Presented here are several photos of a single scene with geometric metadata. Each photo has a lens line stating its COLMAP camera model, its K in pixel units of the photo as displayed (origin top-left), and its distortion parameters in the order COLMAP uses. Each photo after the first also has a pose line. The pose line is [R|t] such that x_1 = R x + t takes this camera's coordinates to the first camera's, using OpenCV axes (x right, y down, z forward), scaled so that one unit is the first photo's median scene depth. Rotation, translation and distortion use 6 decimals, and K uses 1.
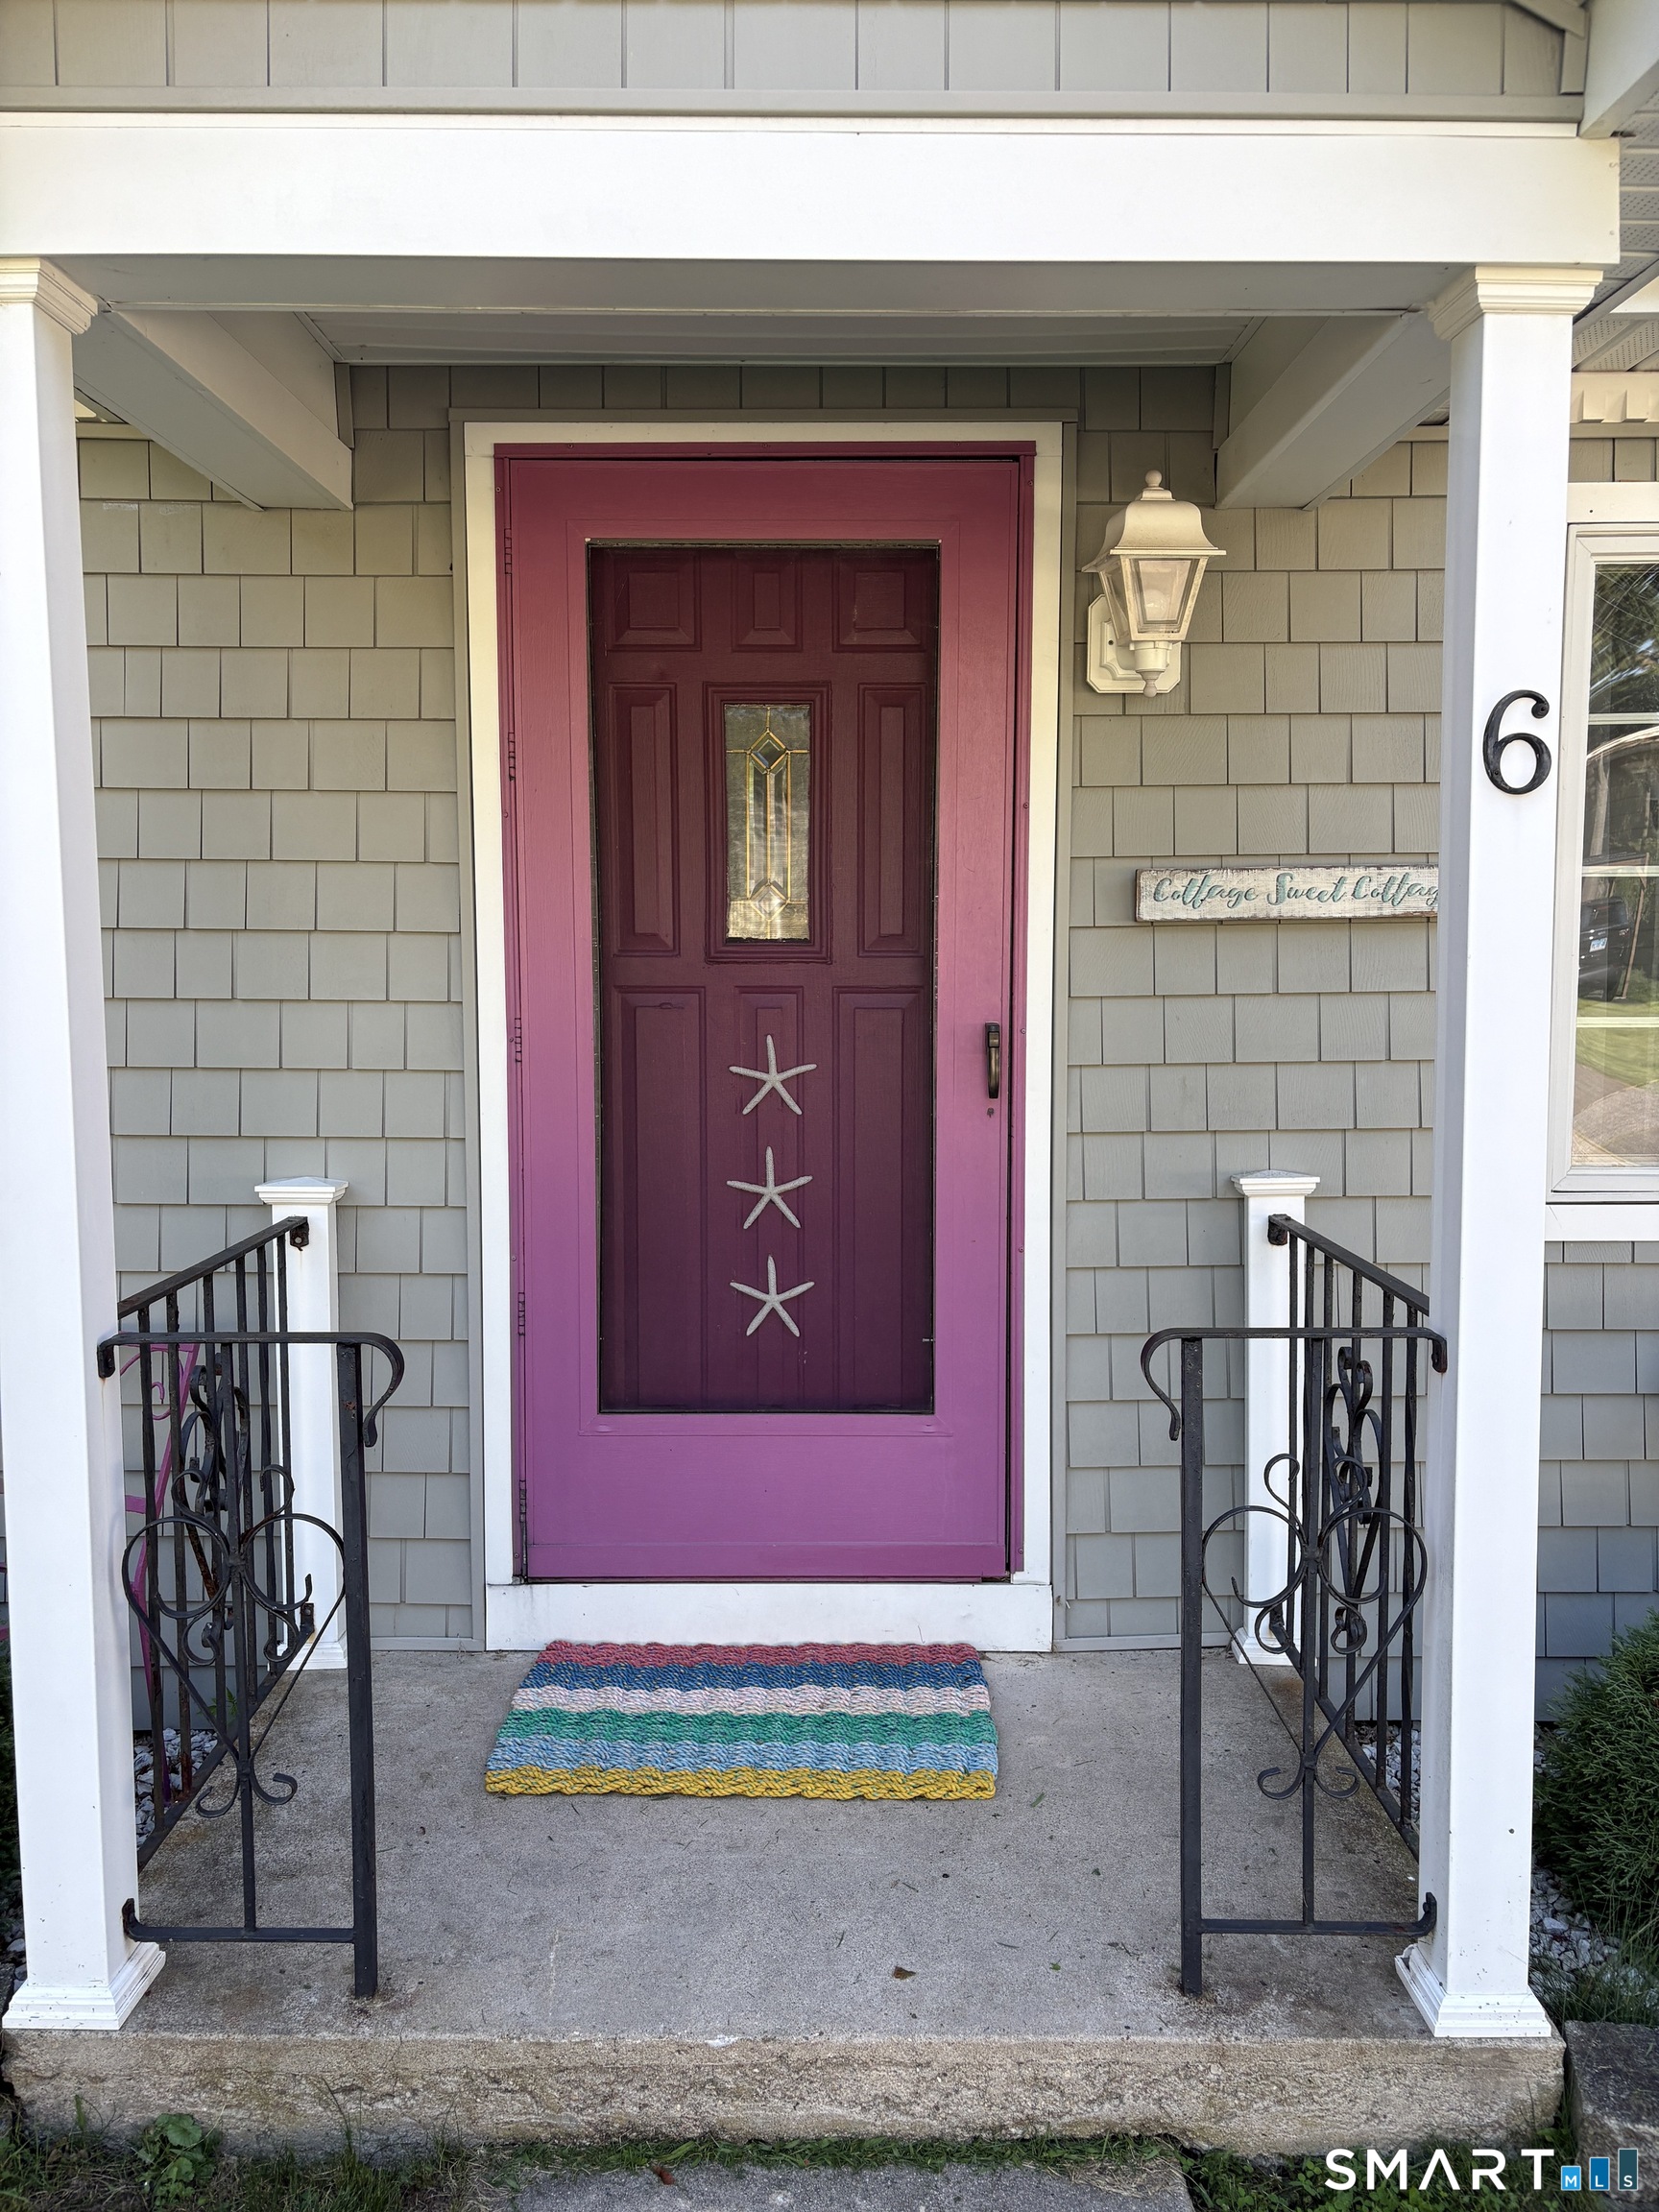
lens RADIAL K [[1684.9, 0, 827.6], [0, 1684.9, 1117.3], [0, 0, 1]] dist [0.074594, -0.091528]
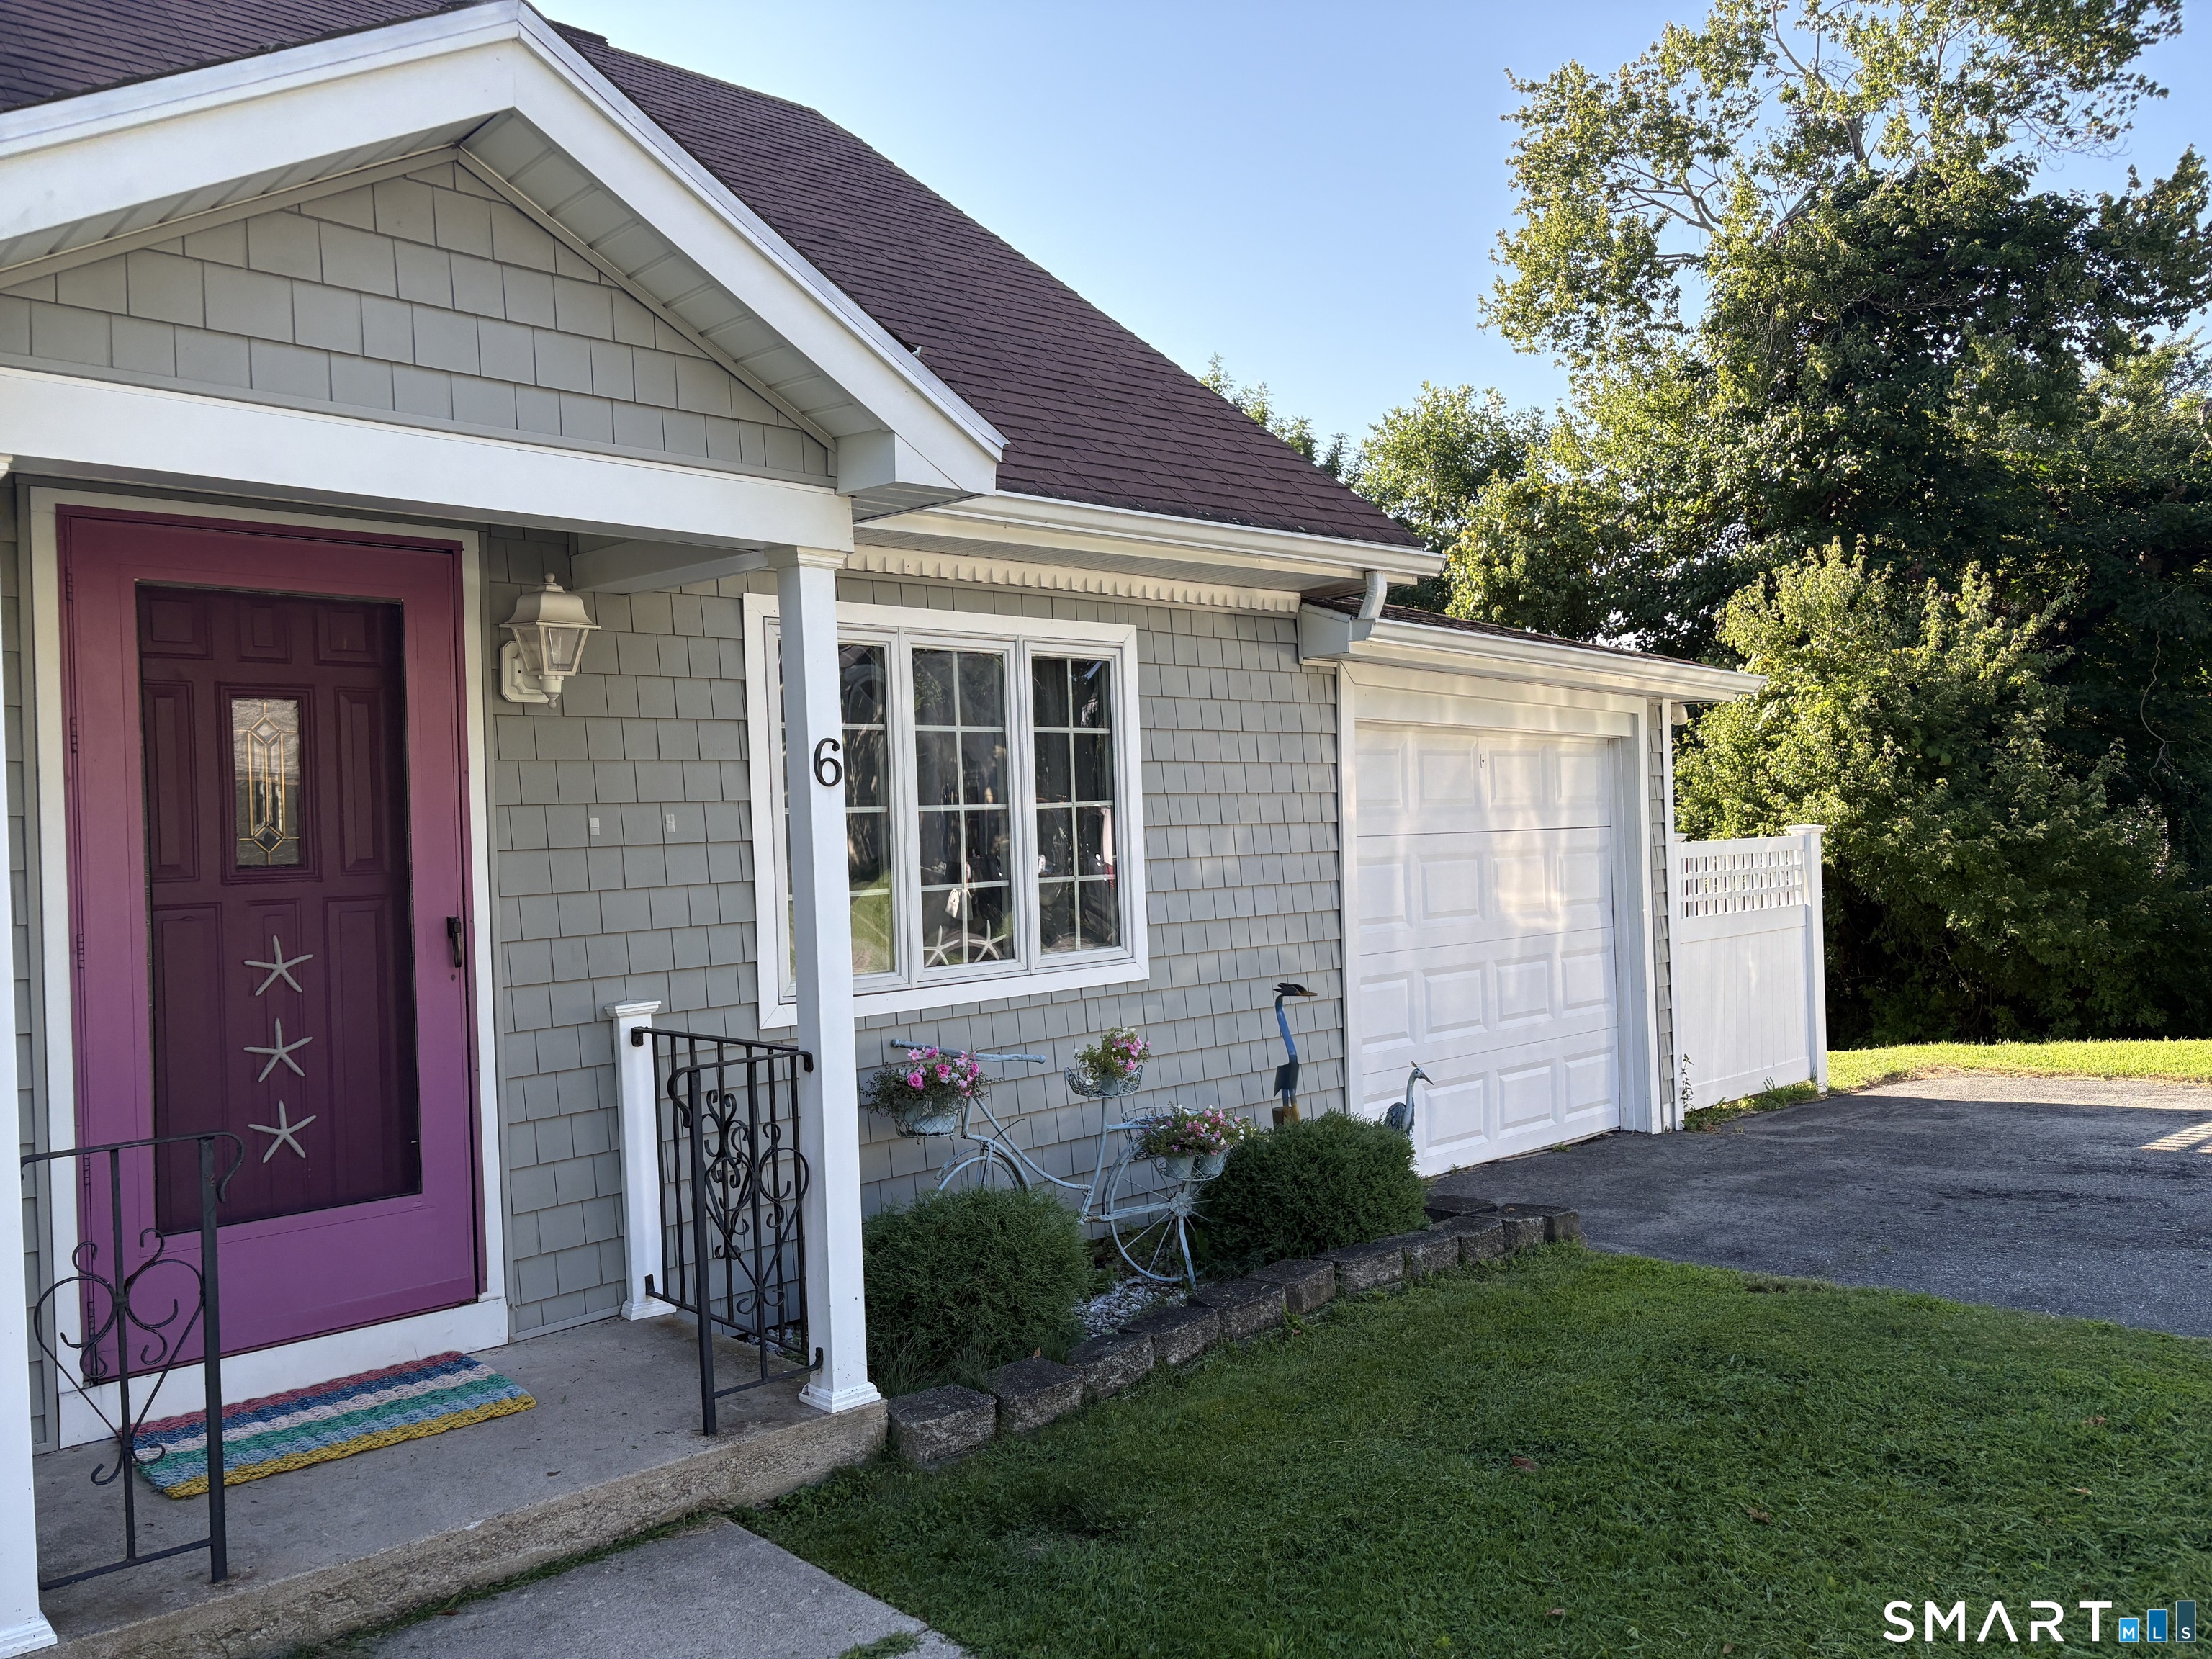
lens RADIAL K [[1710.3, 0, 1106.0], [0, 1710.3, 829.5], [0, 0, 1]] dist [-0.000602, 0.001012]
pose [[0.730290, -0.020979, 0.682815, -0.524901], [0.096159, 0.992733, -0.072344, 0.032974], [-0.676336, 0.118491, 0.727001, -0.507526]]
